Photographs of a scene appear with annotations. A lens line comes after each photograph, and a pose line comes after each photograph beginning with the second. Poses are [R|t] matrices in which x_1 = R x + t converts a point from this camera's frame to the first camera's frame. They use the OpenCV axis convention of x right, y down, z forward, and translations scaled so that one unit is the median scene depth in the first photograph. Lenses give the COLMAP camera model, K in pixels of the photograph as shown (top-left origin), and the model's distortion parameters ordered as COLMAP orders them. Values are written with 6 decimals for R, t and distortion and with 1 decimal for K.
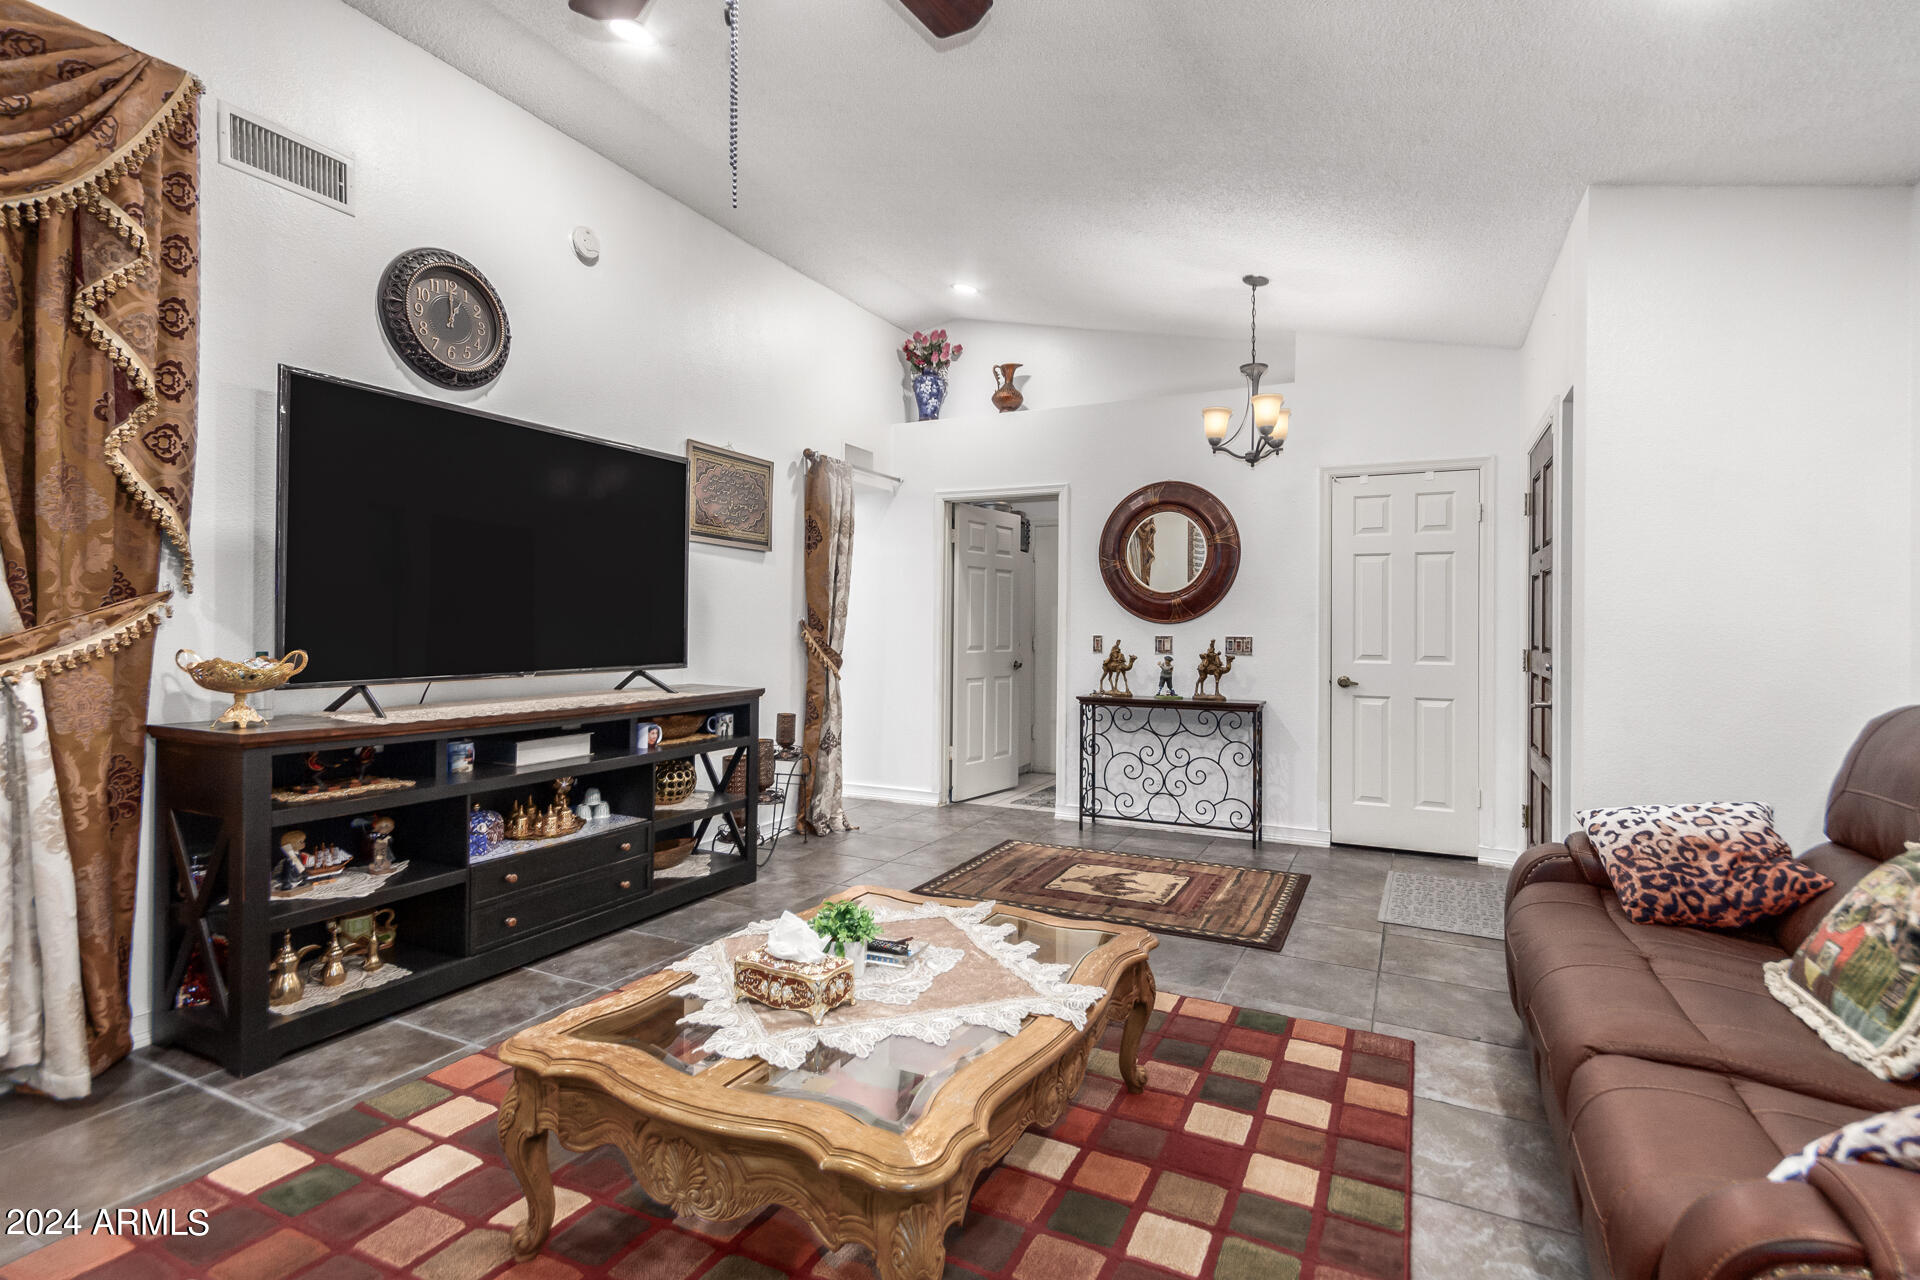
lens RADIAL K [[913.6, 0, 976.0], [0, 913.6, 631.6], [0, 0, 1]] dist [0.012119, -0.003306]
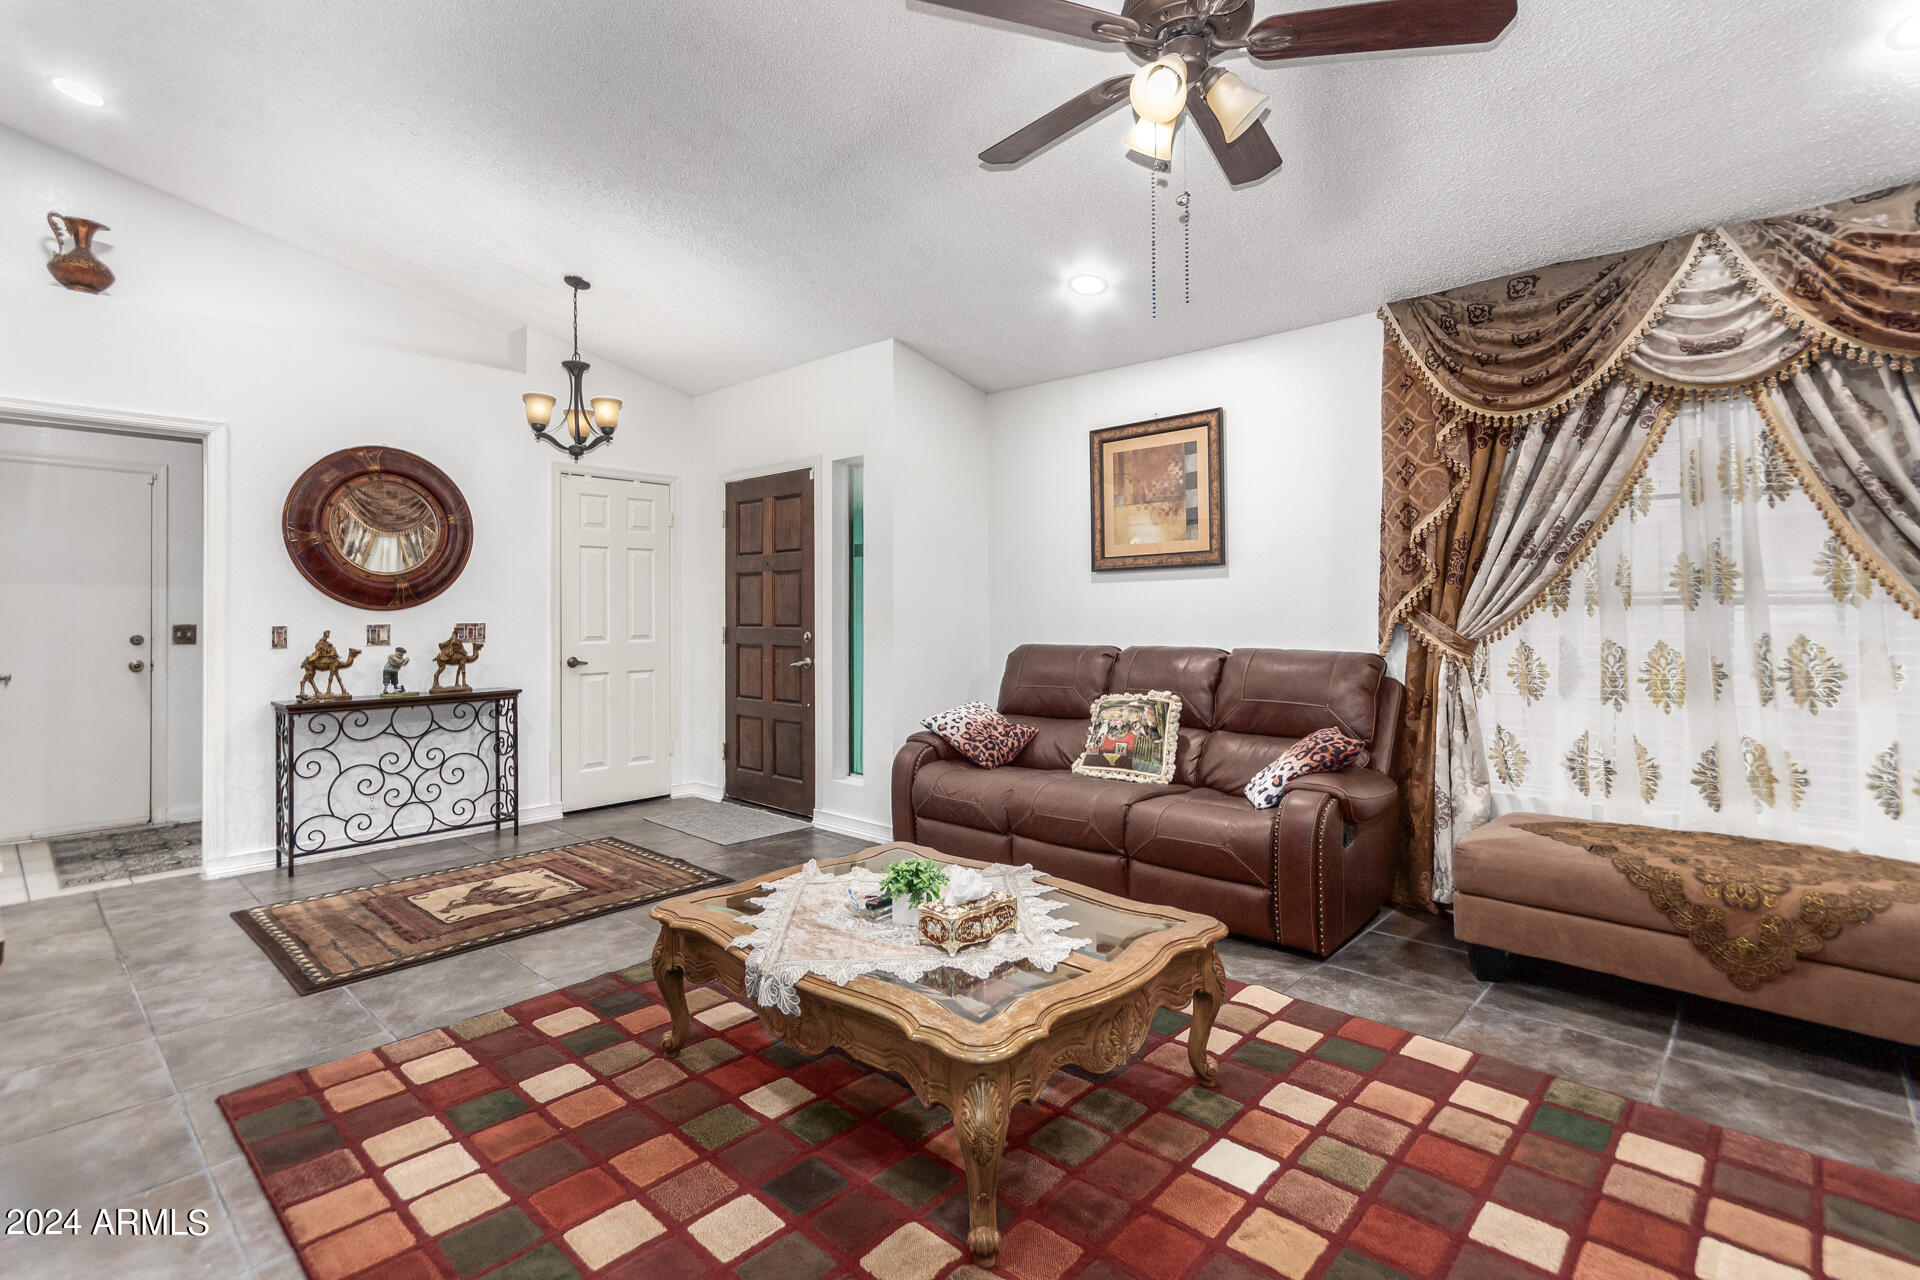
lens RADIAL K [[895.9, 0, 946.1], [0, 895.9, 609.7], [0, 0, 1]] dist [0.001392, 0.001158]
pose [[0.295140, -0.006859, 0.955429, -0.472251], [0.013793, 0.999901, 0.002918, -0.004607], [-0.955354, 0.012317, 0.295205, 0.253725]]
